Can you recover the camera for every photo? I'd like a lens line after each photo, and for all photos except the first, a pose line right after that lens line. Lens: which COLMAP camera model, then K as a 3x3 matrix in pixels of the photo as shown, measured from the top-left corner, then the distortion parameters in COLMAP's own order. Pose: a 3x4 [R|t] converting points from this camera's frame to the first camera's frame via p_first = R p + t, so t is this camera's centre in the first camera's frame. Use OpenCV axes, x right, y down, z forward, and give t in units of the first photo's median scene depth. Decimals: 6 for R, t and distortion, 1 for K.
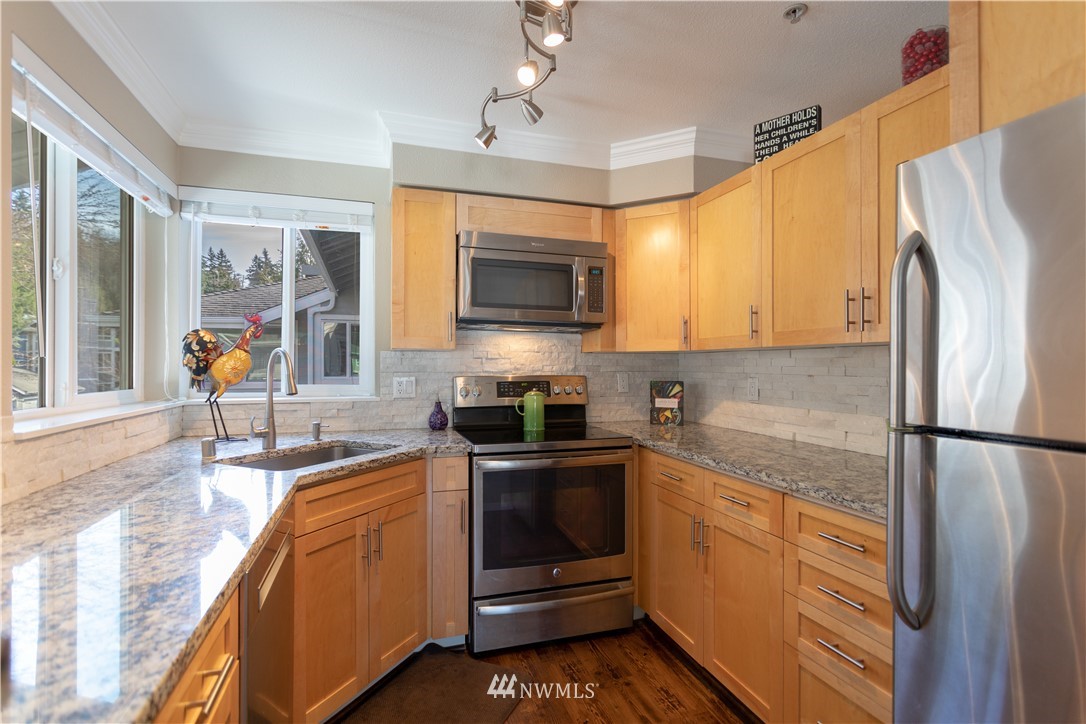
lens RADIAL K [[519.9, 0, 539.8], [0, 519.9, 357.5], [0, 0, 1]] dist [0.002211, -0.000075]
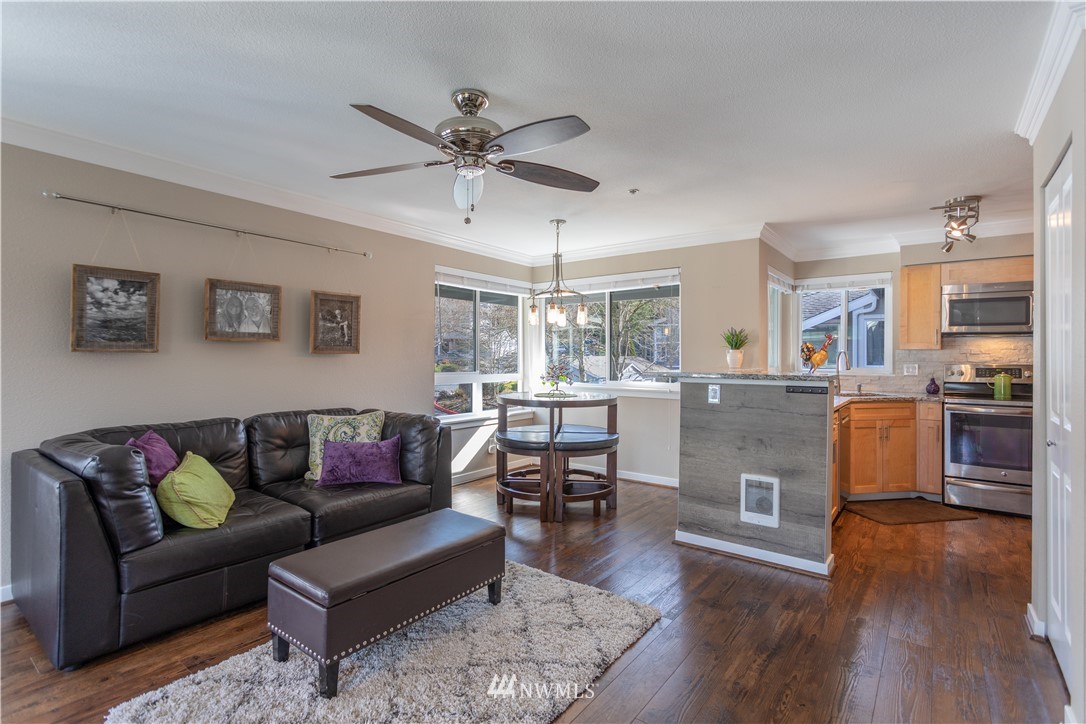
lens RADIAL K [[519.9, 0, 539.8], [0, 519.9, 357.5], [0, 0, 1]] dist [0.002211, -0.000075]
pose [[0.575269, 0.005479, -0.817946, 0.544739], [0.007059, 0.999907, 0.011663, -0.018909], [0.817934, -0.012484, 0.575177, -1.256987]]
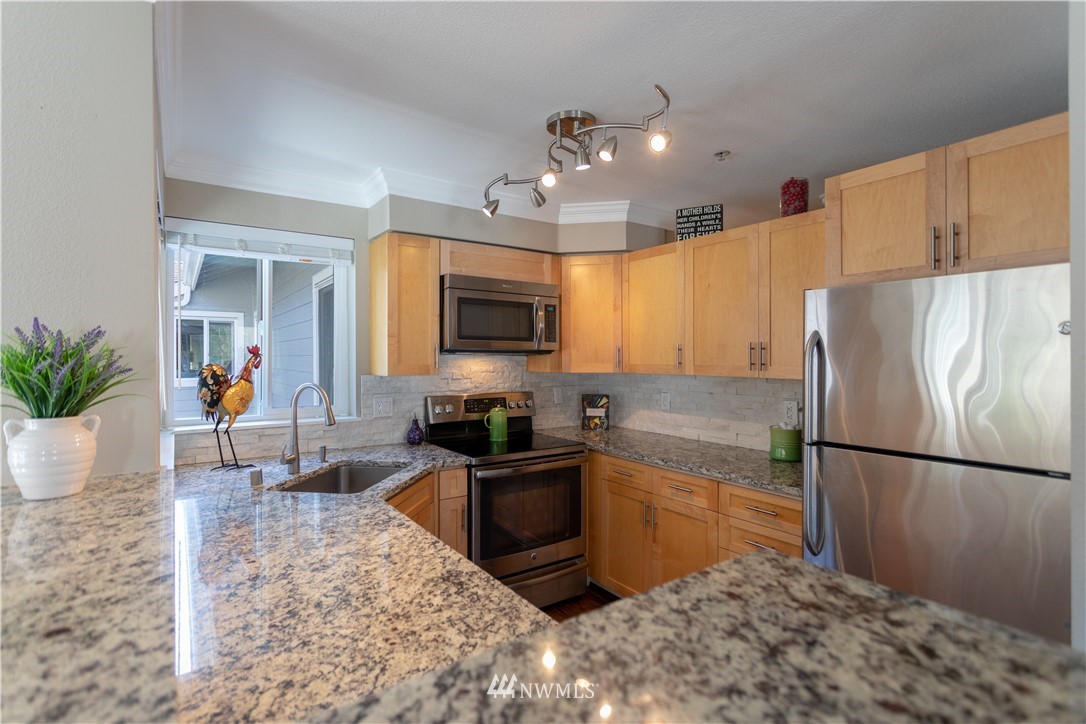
lens RADIAL K [[519.6, 0, 542.5], [0, 519.6, 349.4], [0, 0, 1]] dist [-0.001003, -0.000016]
pose [[0.956407, 0.001319, 0.292034, -0.288307], [-0.001579, 0.999999, 0.000655, -0.075583], [-0.292033, -0.001088, 0.956408, -0.175809]]
